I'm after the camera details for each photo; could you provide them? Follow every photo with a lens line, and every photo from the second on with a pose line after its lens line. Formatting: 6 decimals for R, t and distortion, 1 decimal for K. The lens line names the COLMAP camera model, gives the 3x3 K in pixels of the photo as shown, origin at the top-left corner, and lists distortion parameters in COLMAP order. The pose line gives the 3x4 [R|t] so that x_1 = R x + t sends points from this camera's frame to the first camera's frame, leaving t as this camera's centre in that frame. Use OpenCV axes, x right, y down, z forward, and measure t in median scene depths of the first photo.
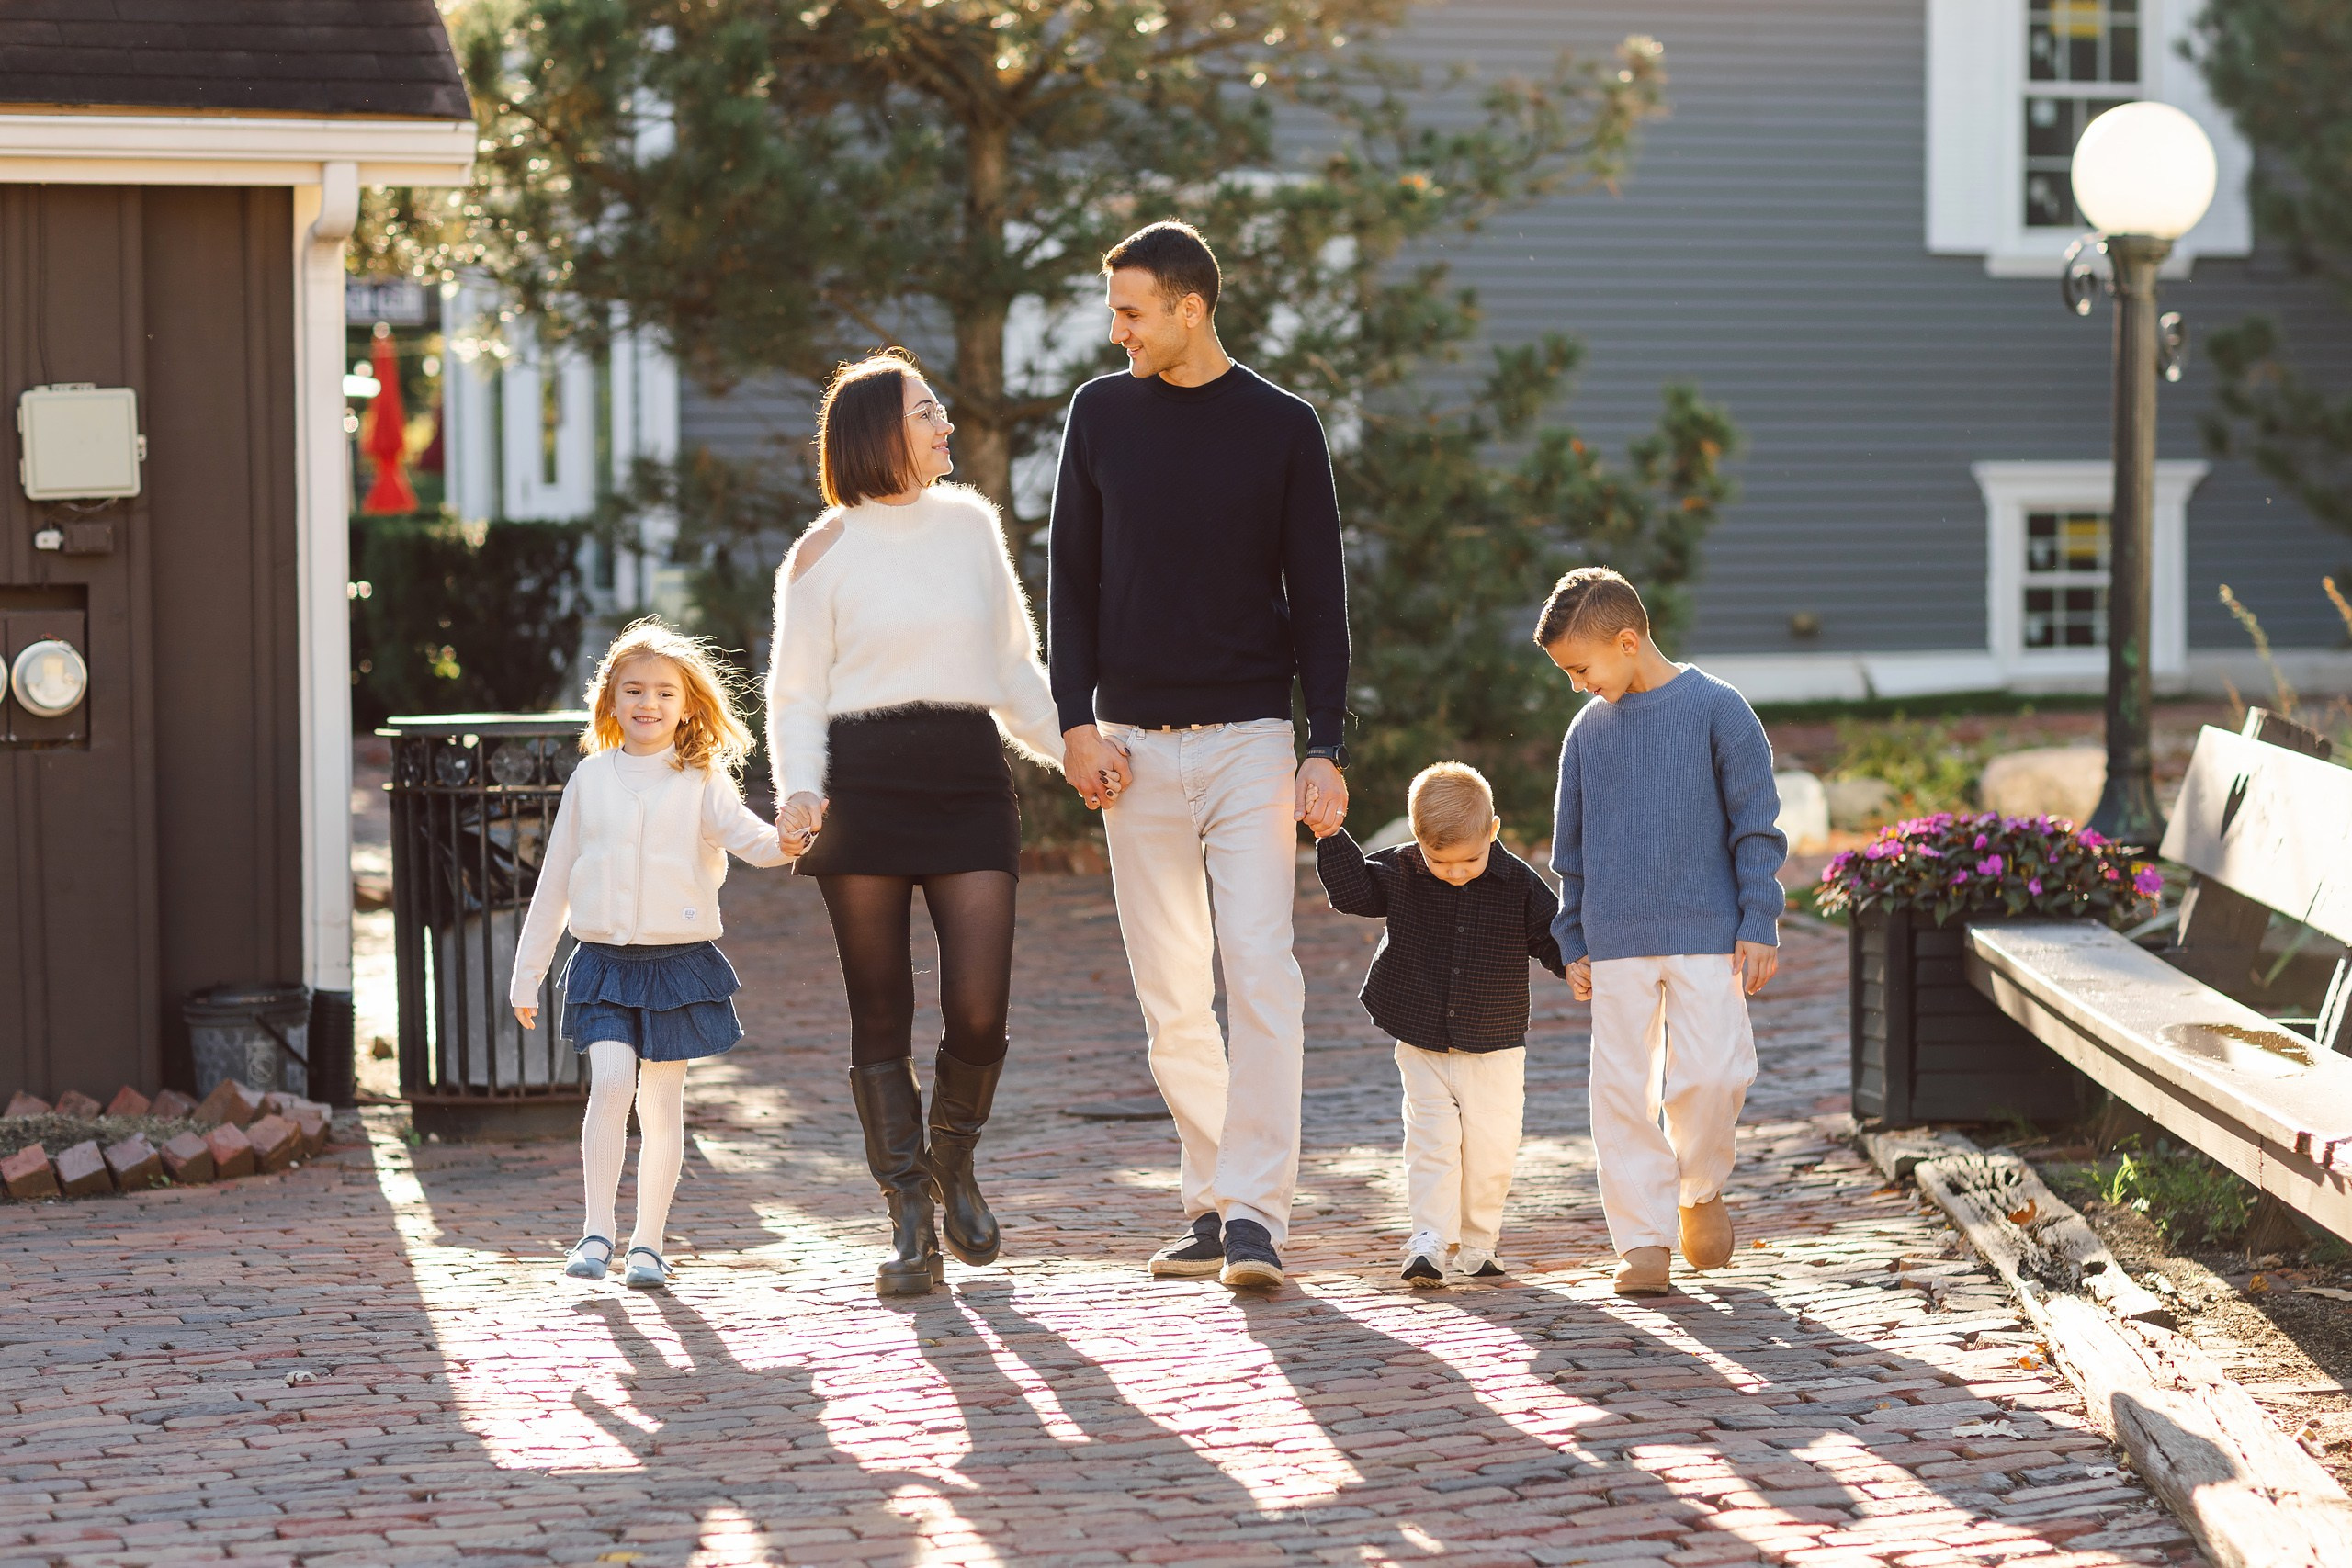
lens RADIAL K [[5879.1, 0, 1207.6], [0, 5879.1, 788.0], [0, 0, 1]] dist [0.063609, 0.138163]
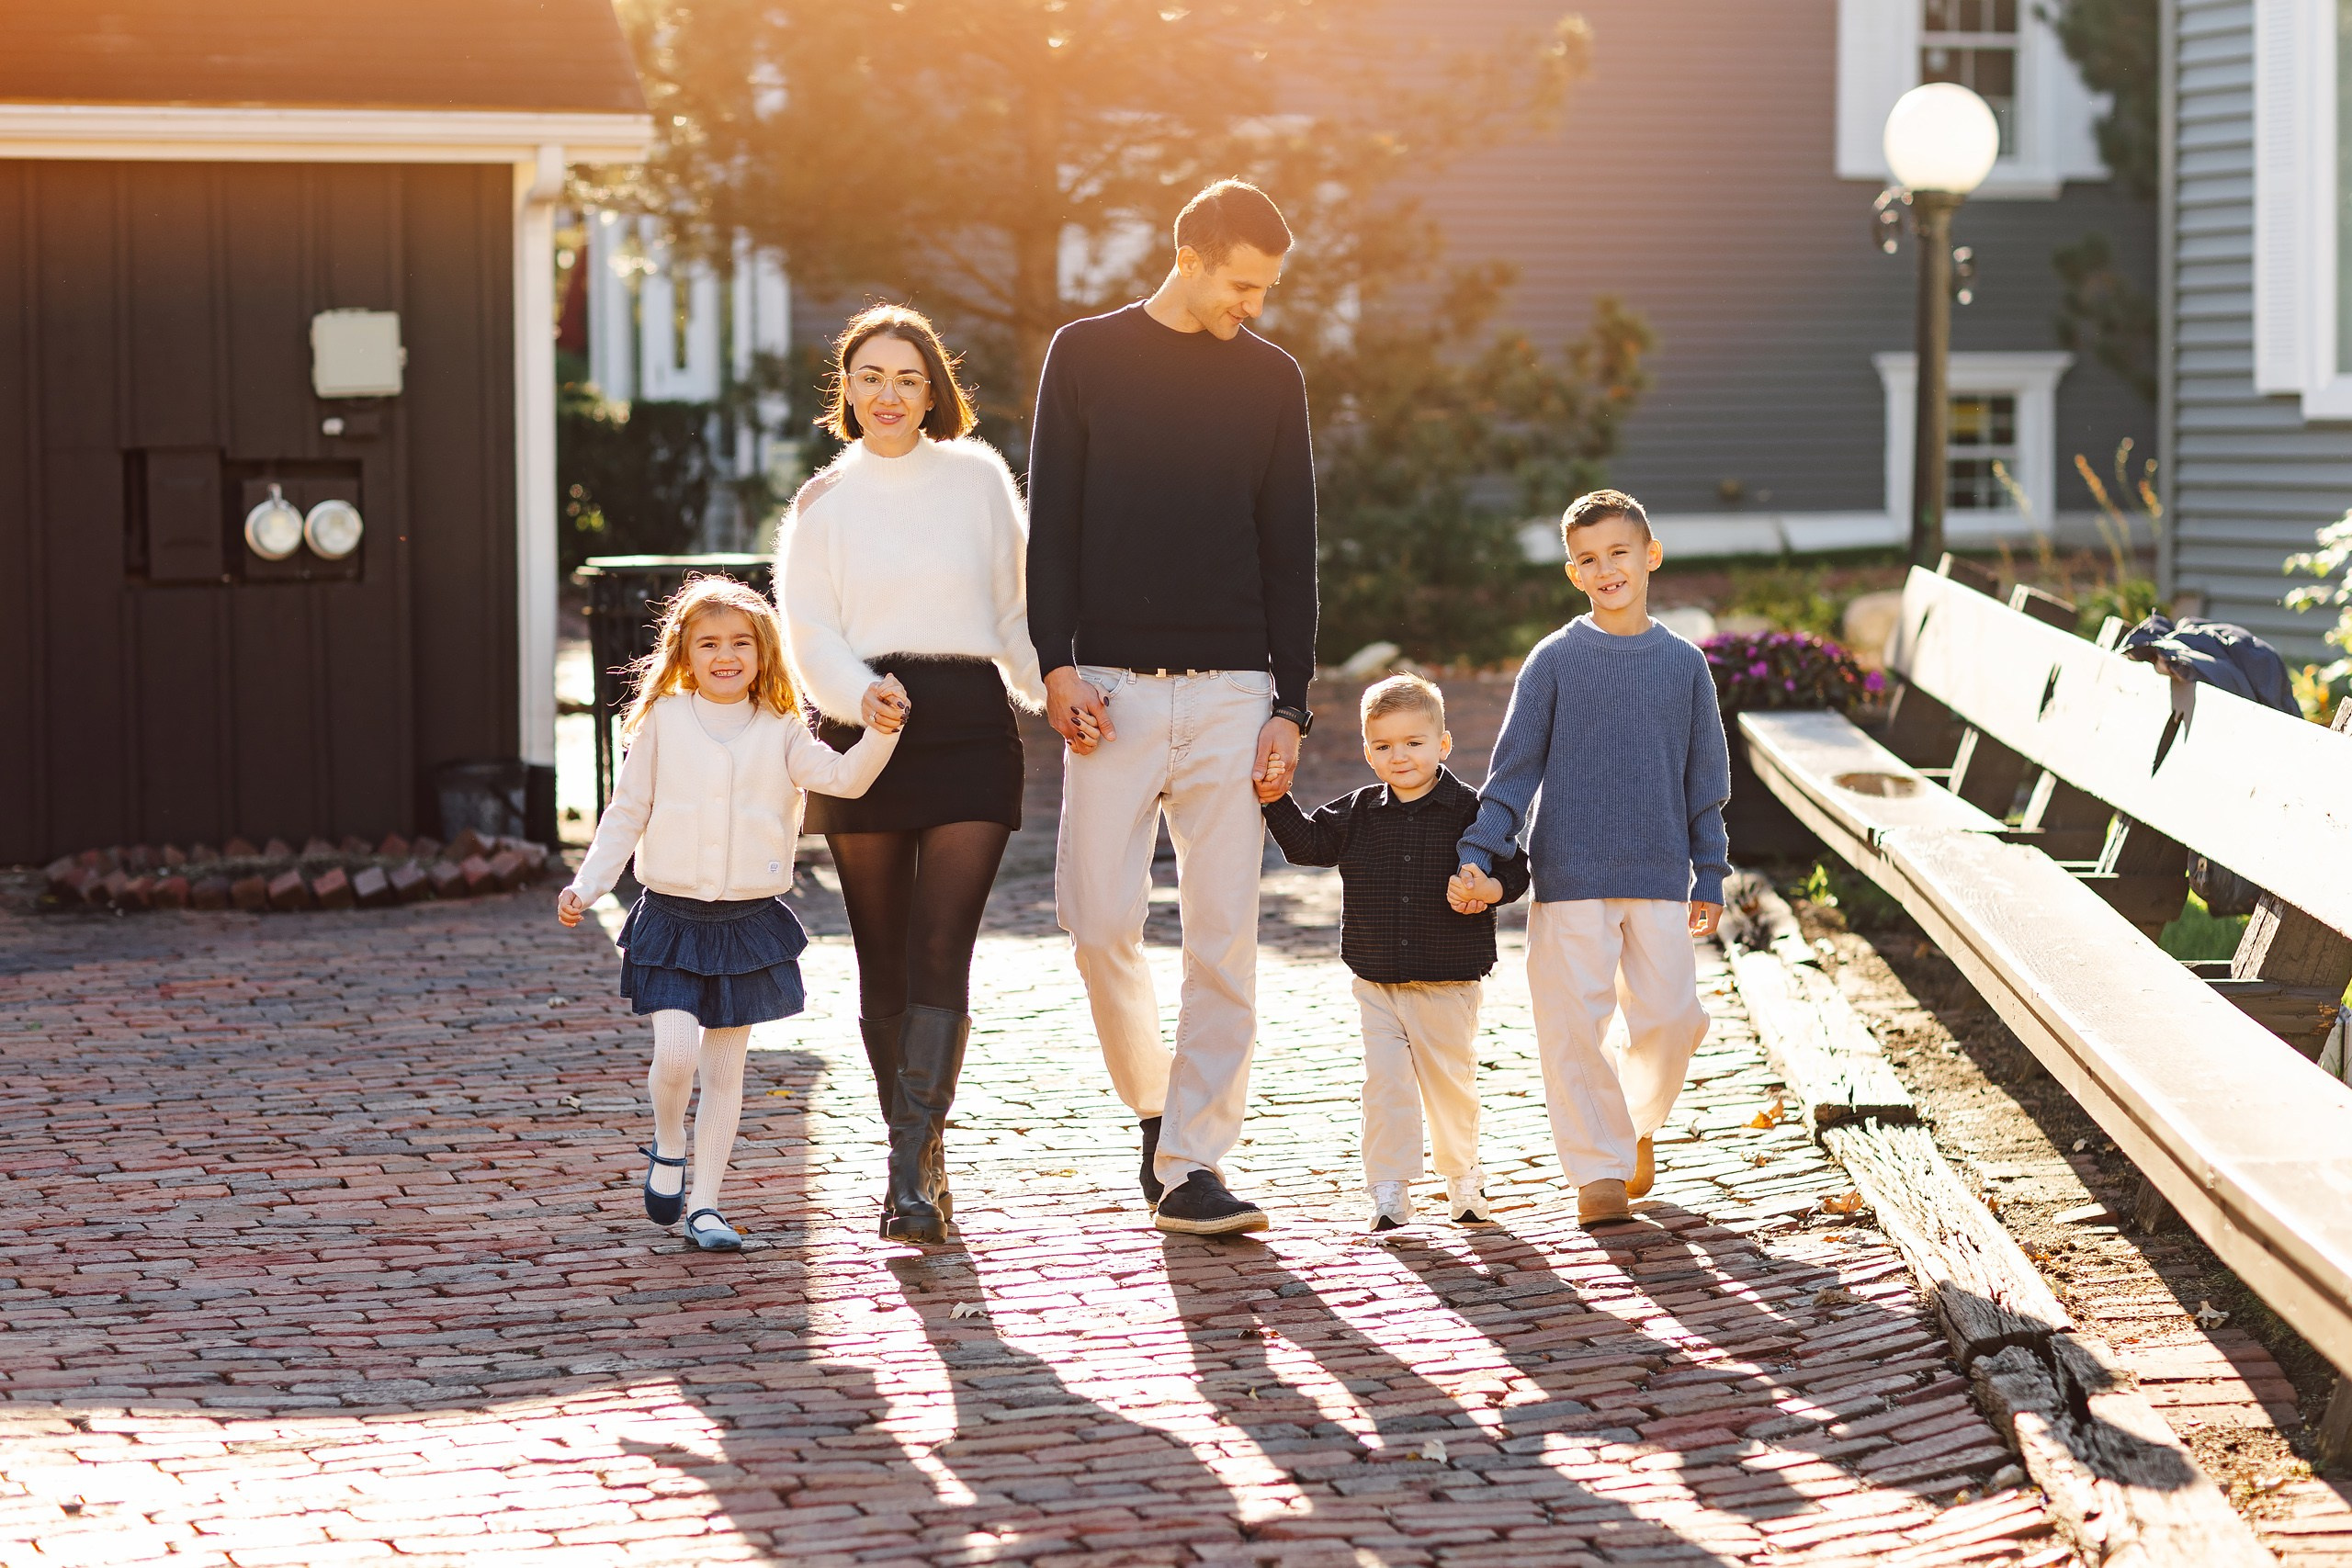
lens RADIAL K [[5441.2, 0, 1228.5], [0, 5441.2, 704.2], [0, 0, 1]] dist [0.101634, -0.382144]
pose [[0.999977, 0.002599, -0.006204, 0.014831], [-0.002523, 0.999921, 0.012317, 0.005195], [0.006235, -0.012301, 0.999905, -0.239092]]
